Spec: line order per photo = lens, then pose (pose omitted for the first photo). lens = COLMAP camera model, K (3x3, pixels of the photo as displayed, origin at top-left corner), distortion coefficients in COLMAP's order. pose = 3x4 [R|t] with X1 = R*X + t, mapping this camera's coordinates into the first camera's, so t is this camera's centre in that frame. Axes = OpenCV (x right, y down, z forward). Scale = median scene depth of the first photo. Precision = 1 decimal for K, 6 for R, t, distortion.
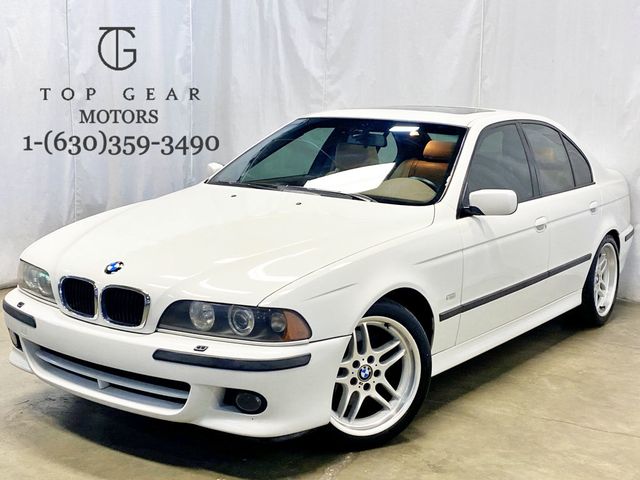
lens RADIAL K [[926.8, 0, 315.8], [0, 926.8, 243.1], [0, 0, 1]] dist [0.037879, 0.000000]
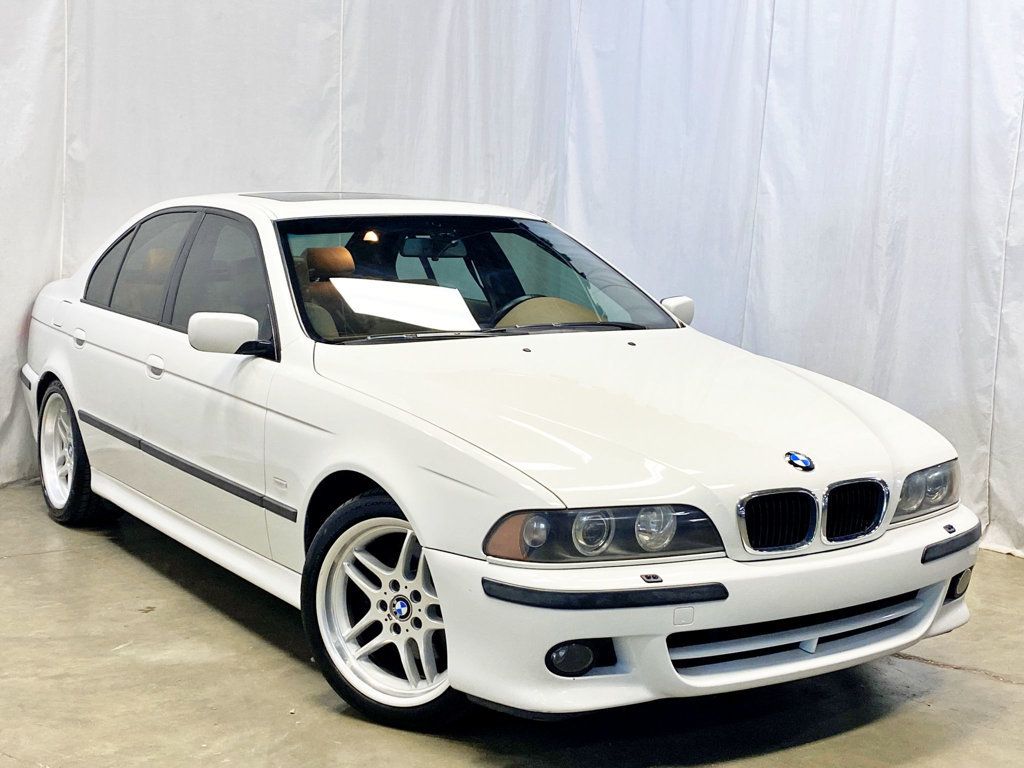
lens RADIAL K [[1482.8, 0, 510.9], [0, 1482.8, 384.1], [0, 0, 1]] dist [0.037879, 0.000000]
pose [[0.336690, -0.139502, 0.931225, -1.245683], [0.135658, 0.985834, 0.098635, -0.156332], [-0.931792, 0.093119, 0.350845, 0.828224]]
